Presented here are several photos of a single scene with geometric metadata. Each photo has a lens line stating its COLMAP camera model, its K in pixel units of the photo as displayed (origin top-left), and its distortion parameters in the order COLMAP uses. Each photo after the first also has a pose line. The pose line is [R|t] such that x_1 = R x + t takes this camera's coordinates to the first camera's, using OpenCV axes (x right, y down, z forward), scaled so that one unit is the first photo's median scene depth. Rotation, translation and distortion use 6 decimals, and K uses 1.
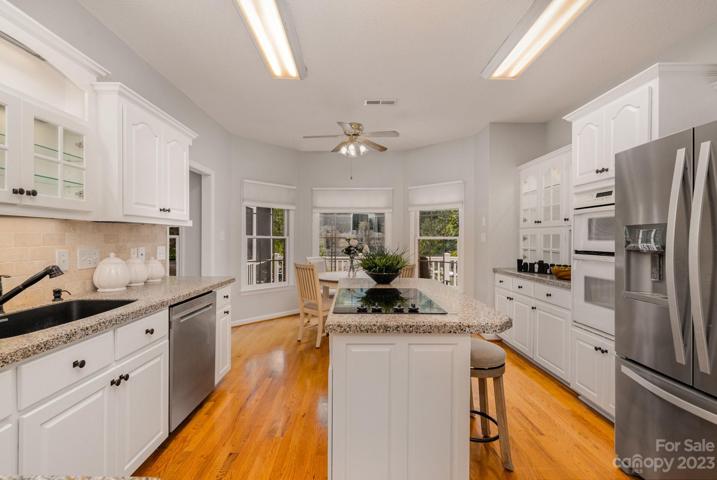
lens RADIAL K [[328.4, 0, 355.5], [0, 328.4, 241.4], [0, 0, 1]] dist [-0.003107, 0.000171]
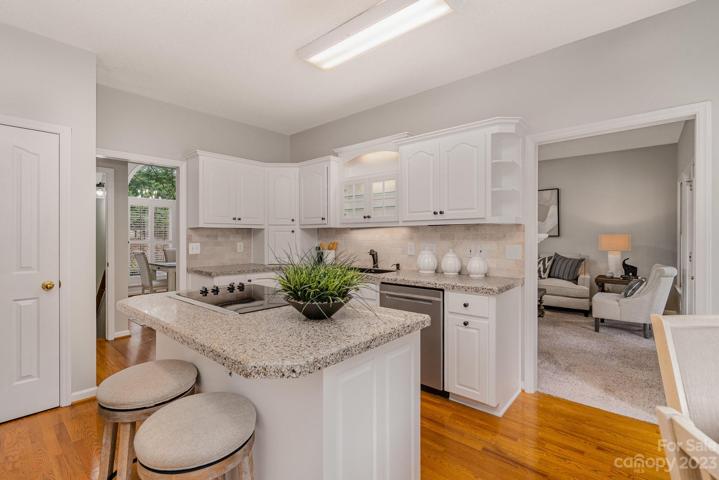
lens RADIAL K [[329.4, 0, 359.3], [0, 329.4, 237.8], [0, 0, 1]] dist [-0.003107, 0.000171]
pose [[-0.652960, -0.007014, -0.757360, 0.463433], [-0.009553, 0.999954, -0.001024, -0.000138], [0.757332, 0.006566, -0.652997, 1.454085]]
